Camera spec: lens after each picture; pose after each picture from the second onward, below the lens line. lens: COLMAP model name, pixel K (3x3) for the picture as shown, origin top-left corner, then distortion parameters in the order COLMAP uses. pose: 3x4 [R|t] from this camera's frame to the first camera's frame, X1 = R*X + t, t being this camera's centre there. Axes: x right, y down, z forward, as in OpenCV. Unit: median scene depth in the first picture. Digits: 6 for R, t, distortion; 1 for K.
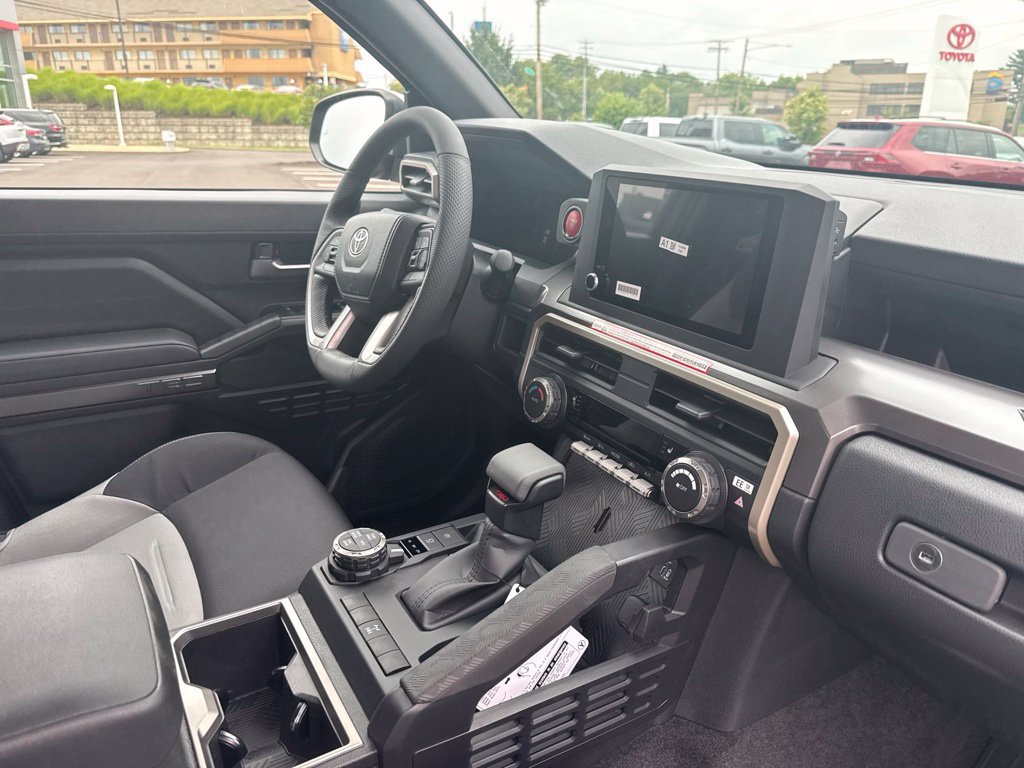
lens RADIAL K [[731.8, 0, 511.2], [0, 731.8, 378.4], [0, 0, 1]] dist [0.031216, -0.042535]
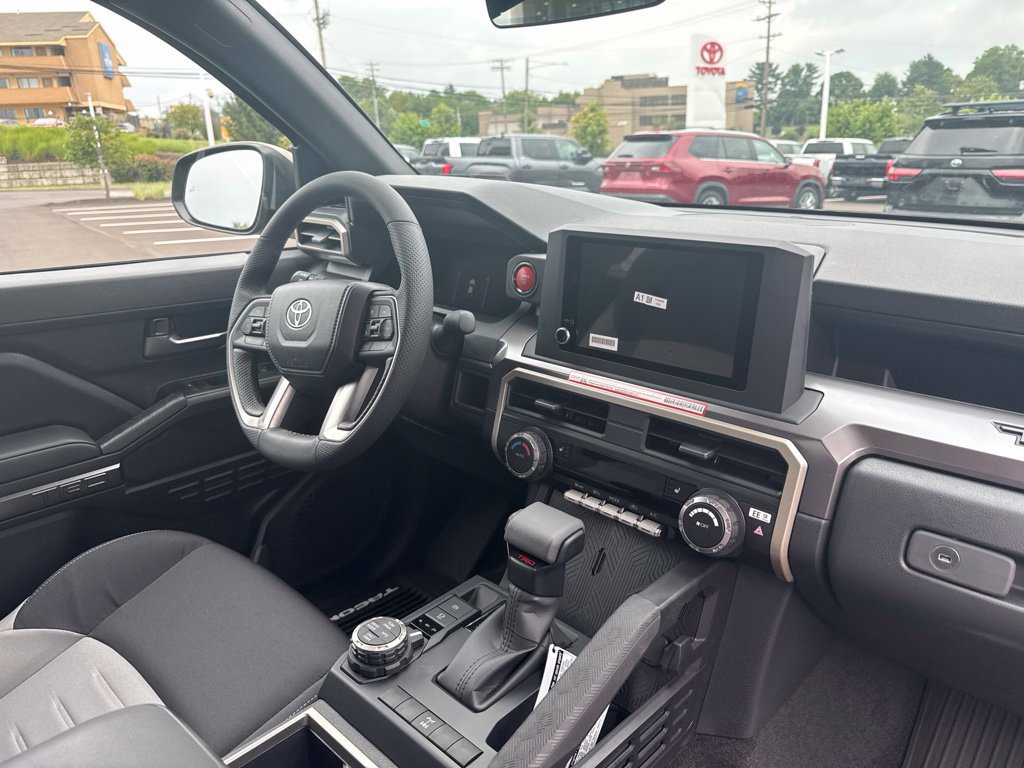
lens RADIAL K [[731.8, 0, 514.6], [0, 731.8, 379.7], [0, 0, 1]] dist [0.031216, -0.042535]
pose [[0.963404, -0.120037, 0.239675, -0.182331], [0.125163, 0.992117, -0.006224, -0.062361], [-0.237038, 0.035994, 0.970833, 0.009986]]
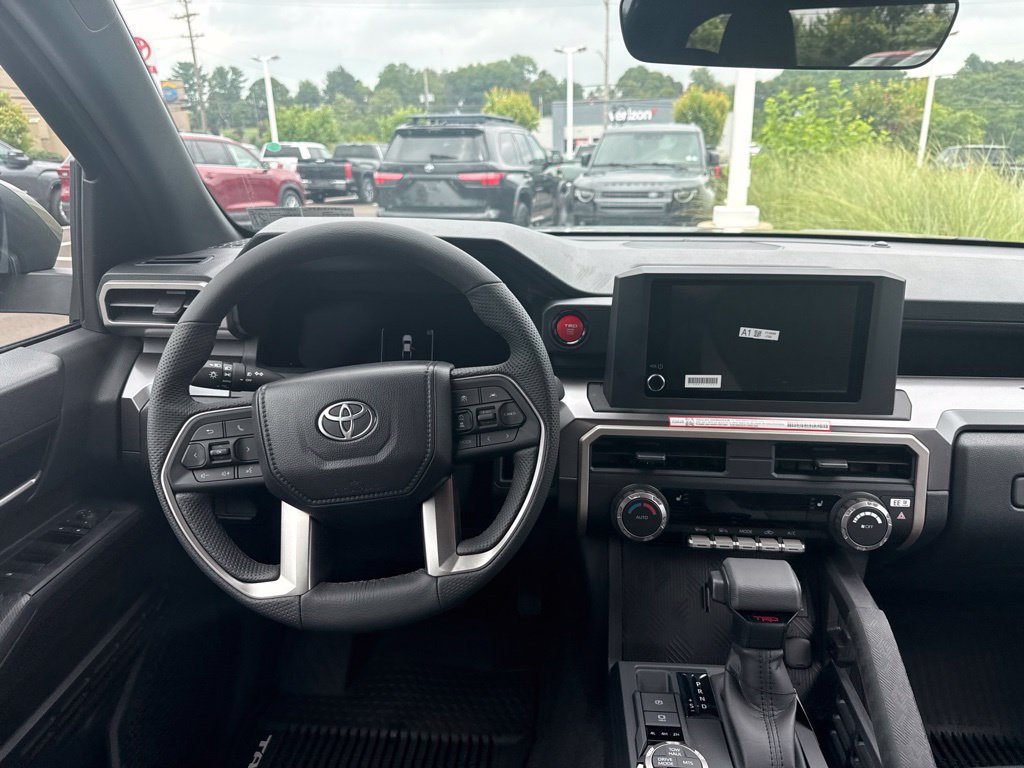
lens RADIAL K [[731.8, 0, 510.9], [0, 731.8, 380.2], [0, 0, 1]] dist [0.031216, -0.042535]
pose [[0.570745, -0.279550, 0.772076, -0.664787], [0.284377, 0.949369, 0.133522, -0.279860], [-0.770311, 0.143354, 0.621345, 0.459602]]
